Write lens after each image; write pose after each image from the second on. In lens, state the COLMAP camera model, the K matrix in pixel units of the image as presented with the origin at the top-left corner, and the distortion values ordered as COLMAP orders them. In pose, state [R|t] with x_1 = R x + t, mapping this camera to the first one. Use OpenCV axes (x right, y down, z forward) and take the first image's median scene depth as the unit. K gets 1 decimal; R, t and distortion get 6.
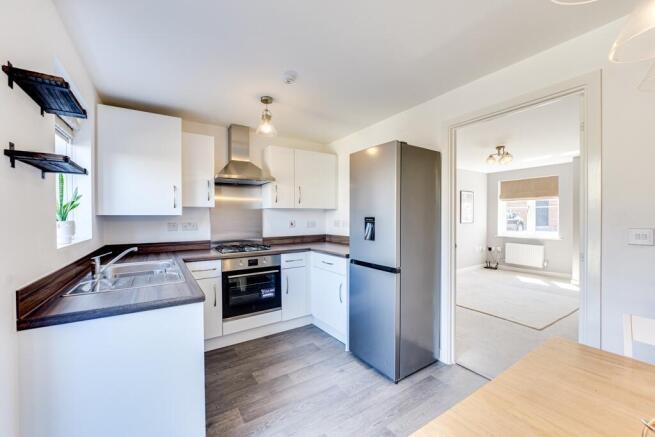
lens RADIAL K [[267.9, 0, 331.9], [0, 267.9, 220.3], [0, 0, 1]] dist [-0.012099, 0.000939]
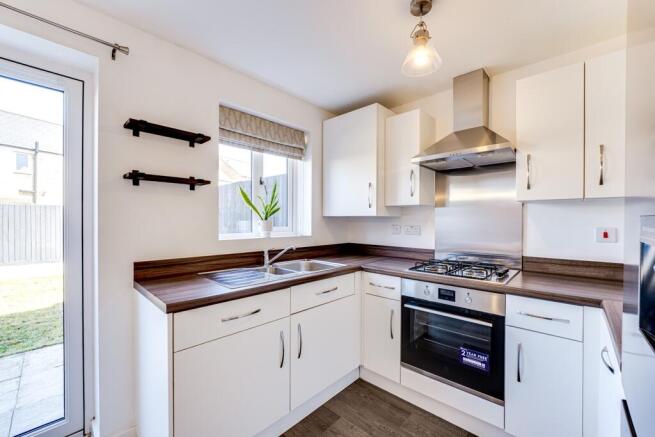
lens RADIAL K [[267.9, 0, 328.4], [0, 267.9, 222.2], [0, 0, 1]] dist [-0.012099, 0.000939]
pose [[0.226368, 0.013168, -0.973953, 0.230417], [-0.017617, 0.999800, 0.009423, -0.004242], [0.973883, 0.015025, 0.226555, 0.631547]]
